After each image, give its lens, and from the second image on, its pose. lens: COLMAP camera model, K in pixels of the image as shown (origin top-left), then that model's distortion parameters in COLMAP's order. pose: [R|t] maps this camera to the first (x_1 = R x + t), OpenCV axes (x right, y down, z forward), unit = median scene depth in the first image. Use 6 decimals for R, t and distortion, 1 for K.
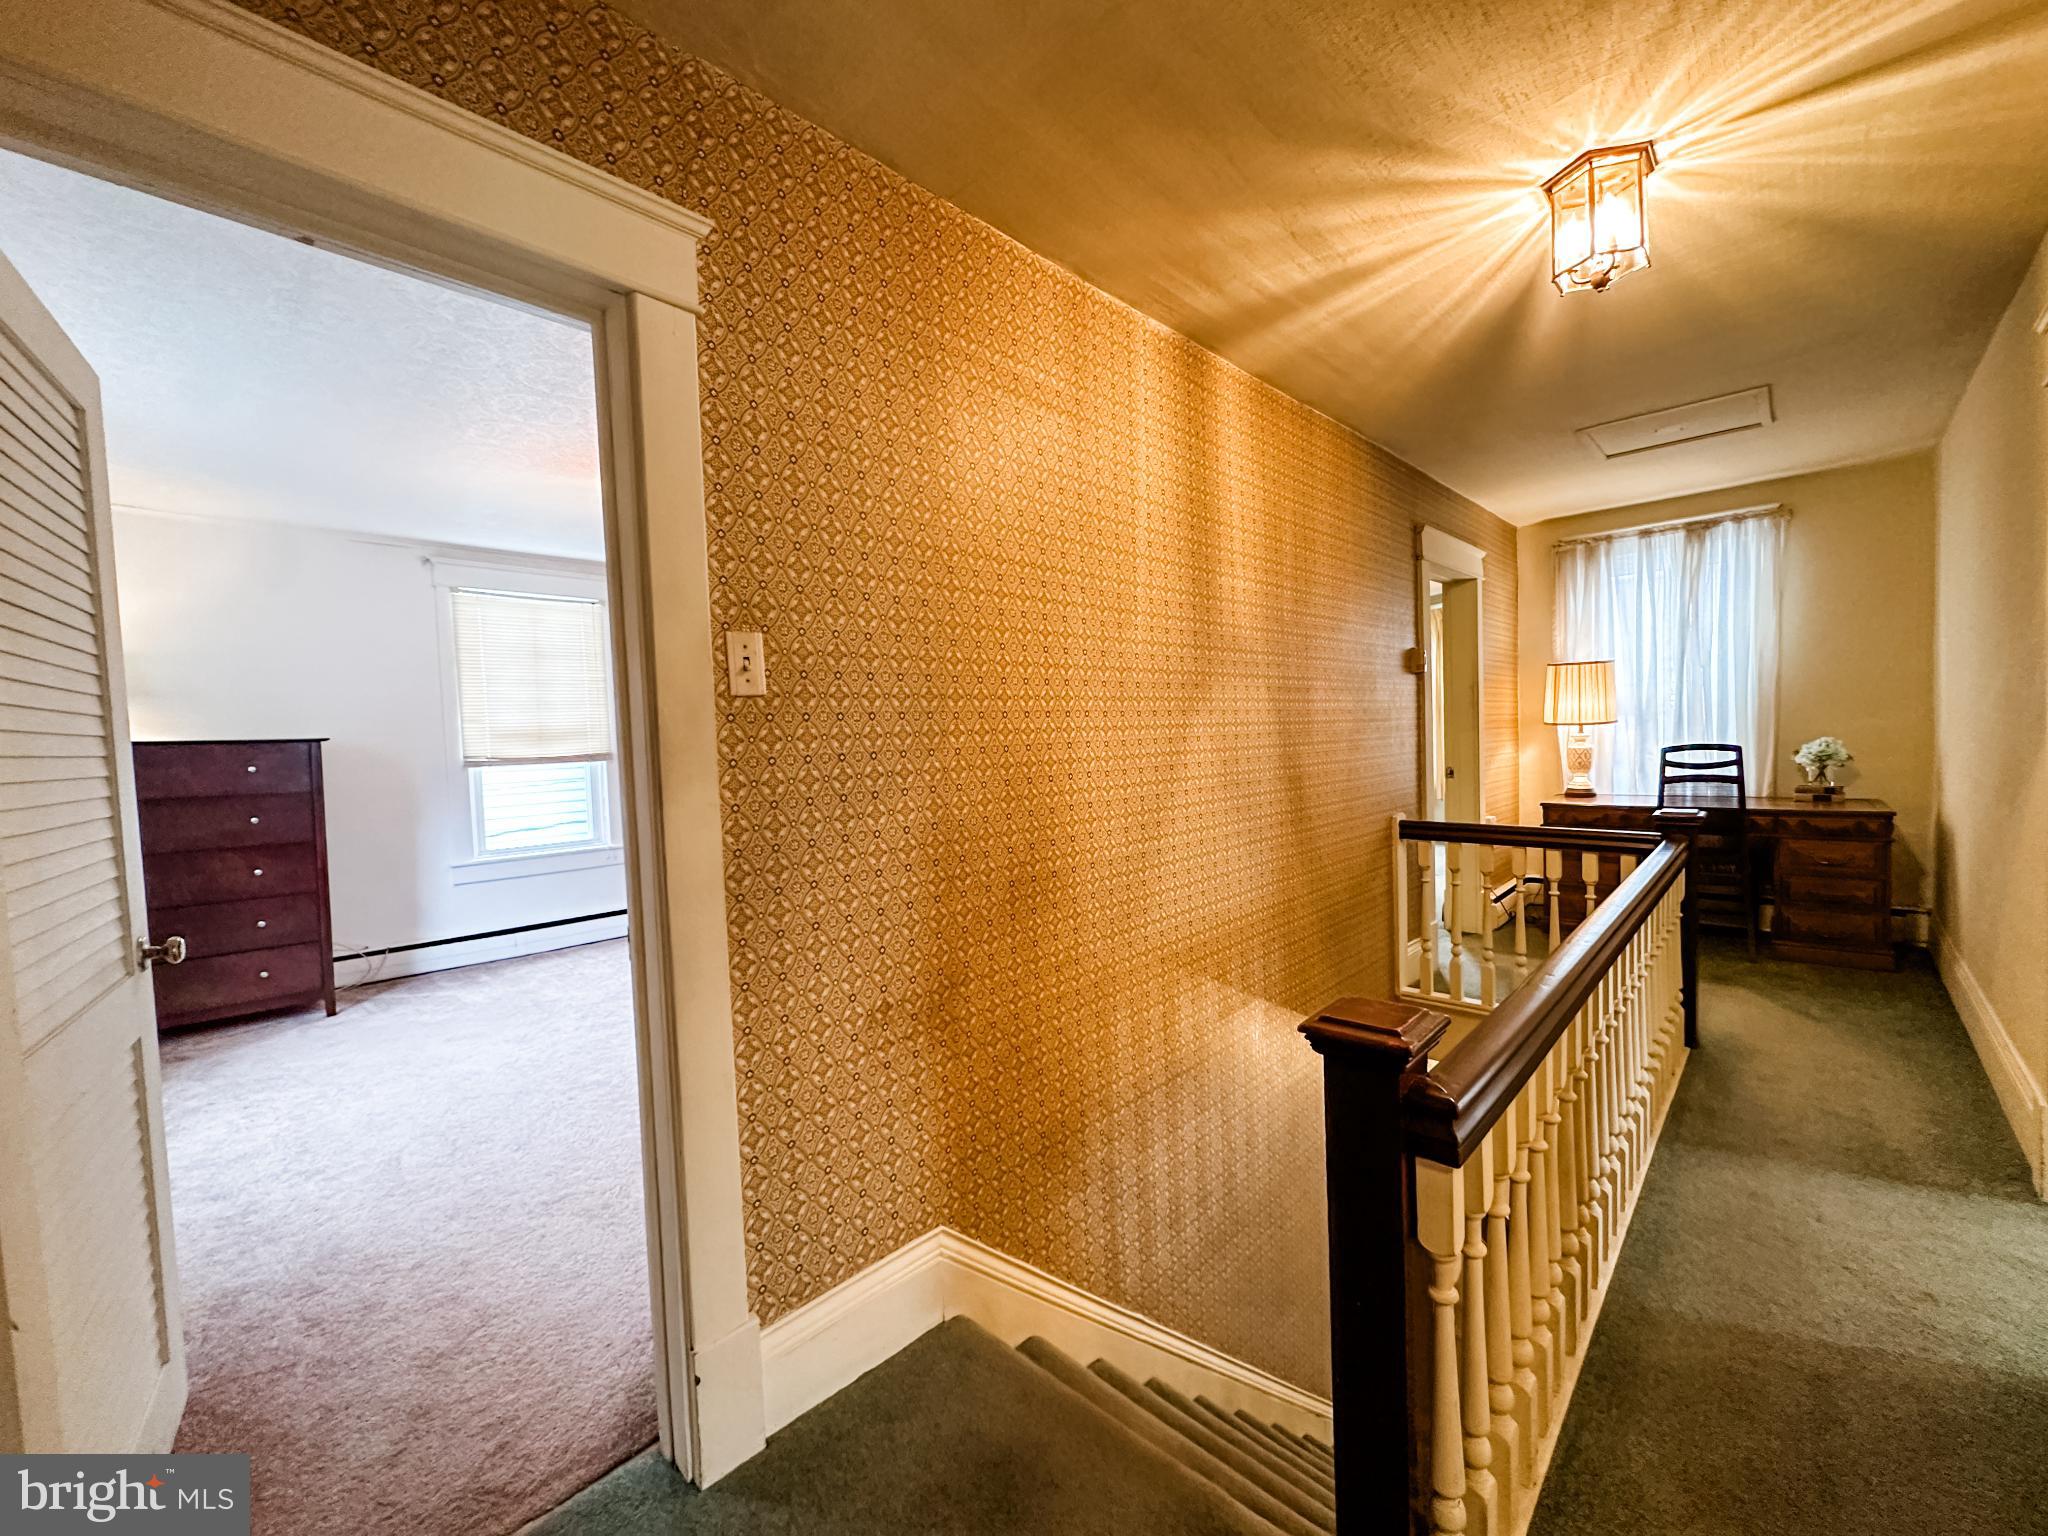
lens RADIAL K [[815.9, 0, 1025.9], [0, 815.9, 764.2], [0, 0, 1]] dist [-0.002413, 0.000226]
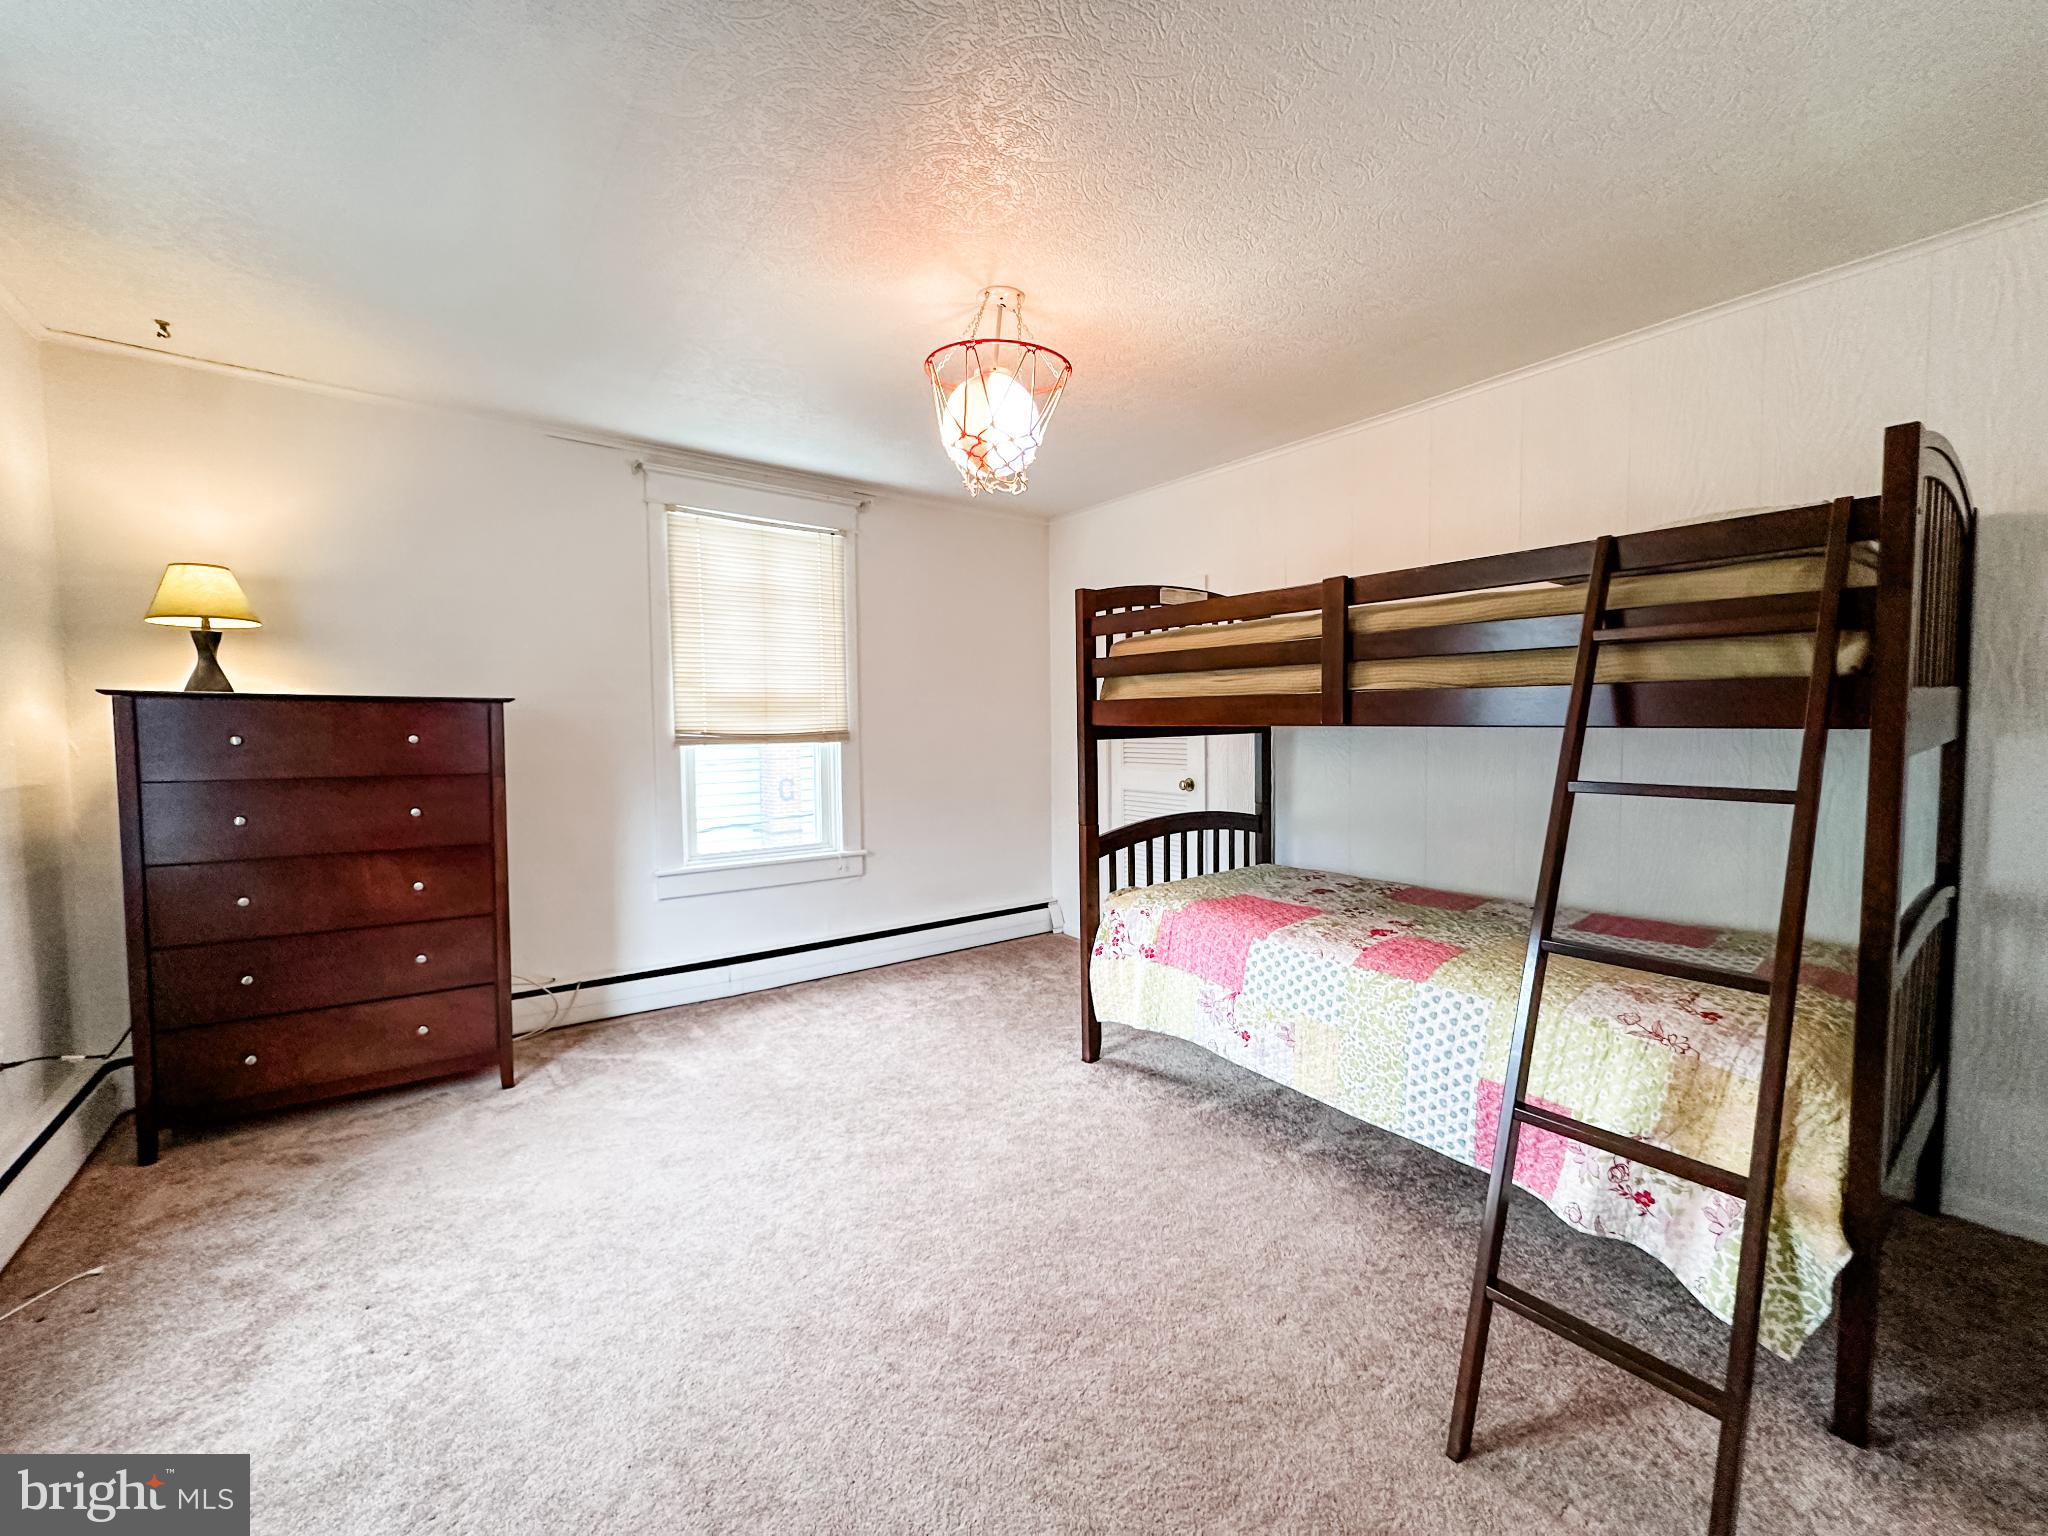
lens RADIAL K [[815.9, 0, 1025.9], [0, 815.9, 764.2], [0, 0, 1]] dist [-0.002413, 0.000226]
pose [[0.987599, 0.035969, -0.152824, -0.292729], [-0.034250, 0.999317, 0.013867, 0.000795], [0.153218, -0.008461, 0.988156, 0.351344]]
